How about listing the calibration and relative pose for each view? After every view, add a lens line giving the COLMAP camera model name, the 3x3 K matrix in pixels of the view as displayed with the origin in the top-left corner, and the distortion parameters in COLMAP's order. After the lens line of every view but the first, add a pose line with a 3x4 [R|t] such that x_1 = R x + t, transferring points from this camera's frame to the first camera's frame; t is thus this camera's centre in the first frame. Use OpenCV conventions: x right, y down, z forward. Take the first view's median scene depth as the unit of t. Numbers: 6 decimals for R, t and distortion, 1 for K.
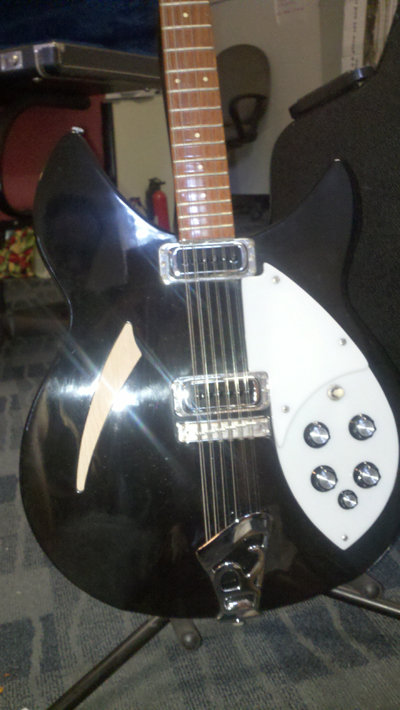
lens RADIAL K [[760.2, 0, 203.1], [0, 760.2, 361.2], [0, 0, 1]] dist [0.021805, 0.000000]
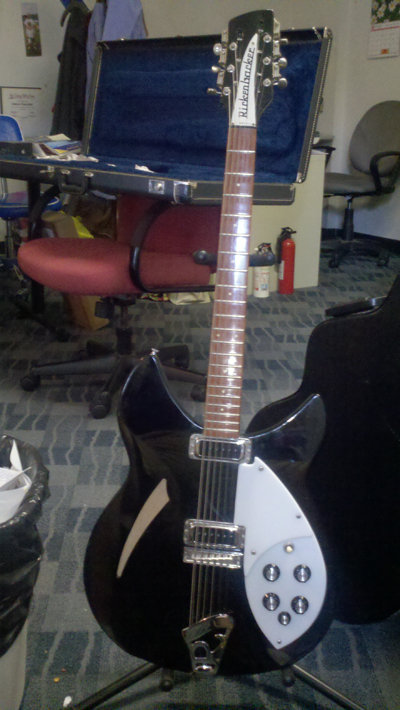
lens RADIAL K [[760.2, 0, 200.5], [0, 760.2, 350.0], [0, 0, 1]] dist [0.021805, 0.000000]
pose [[0.969279, 0.162423, -0.184709, 0.220169], [-0.158912, 0.986716, 0.033756, -0.373646], [0.187738, -0.003367, 0.982213, -0.533491]]
